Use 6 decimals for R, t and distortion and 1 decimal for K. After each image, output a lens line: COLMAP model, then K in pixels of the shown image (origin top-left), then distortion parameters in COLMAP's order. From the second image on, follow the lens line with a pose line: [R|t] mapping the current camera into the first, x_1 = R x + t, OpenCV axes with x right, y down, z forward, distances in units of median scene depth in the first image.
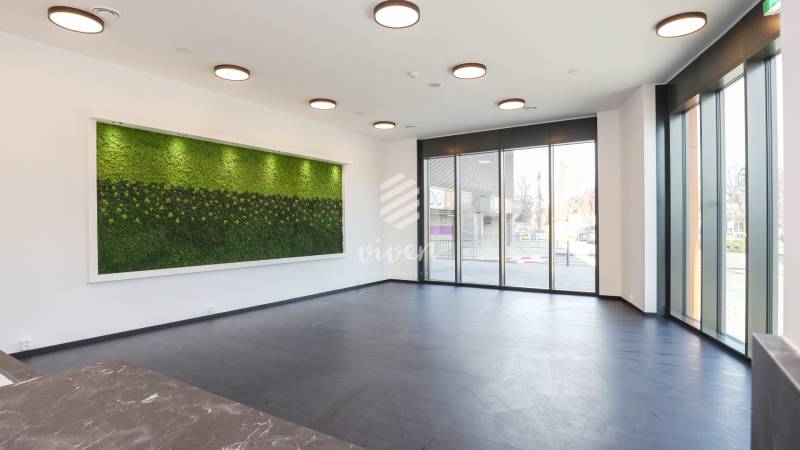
lens RADIAL K [[408.8, 0, 403.8], [0, 408.8, 229.1], [0, 0, 1]] dist [-0.035139, -0.000041]
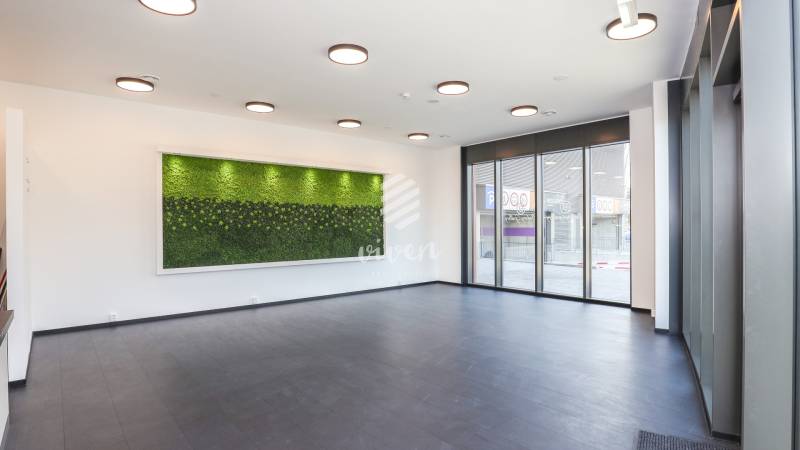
lens RADIAL K [[408.8, 0, 405.9], [0, 408.8, 226.0], [0, 0, 1]] dist [-0.035139, -0.000041]
pose [[0.959070, 0.002904, -0.283155, 0.256540], [-0.004512, 0.999977, -0.005027, -0.016867], [0.283134, 0.006099, 0.959061, -0.038207]]
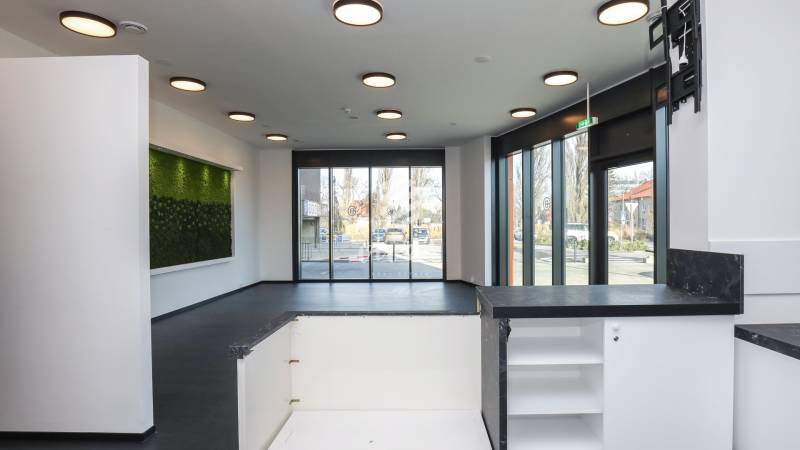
lens RADIAL K [[421.5, 0, 416.7], [0, 421.5, 230.1], [0, 0, 1]] dist [-0.019152, -0.000389]
pose [[0.852180, -0.004260, 0.523232, -0.359653], [0.005571, 0.999984, -0.000931, -0.004999], [-0.523219, 0.003708, 0.852190, -0.166420]]
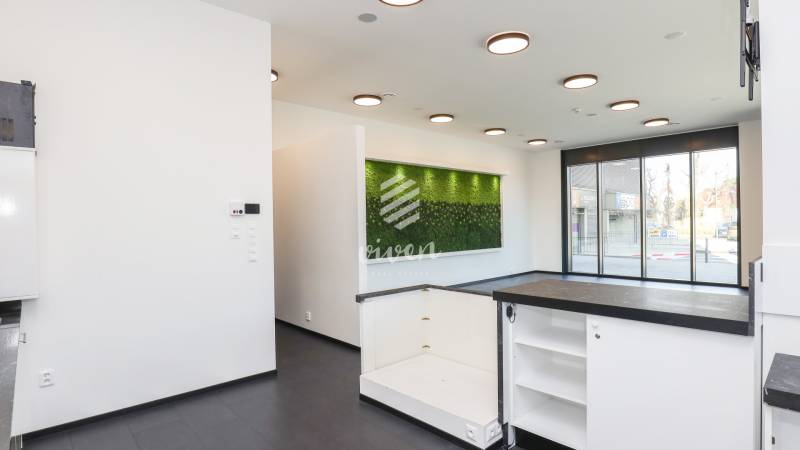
lens RADIAL K [[408.8, 0, 404.2], [0, 408.8, 227.0], [0, 0, 1]] dist [-0.035139, -0.000041]
pose [[0.967605, -0.006985, -0.252371, -0.143608], [0.007457, 0.999972, 0.000914, -0.007446], [0.252358, -0.002767, 0.967630, -0.303790]]
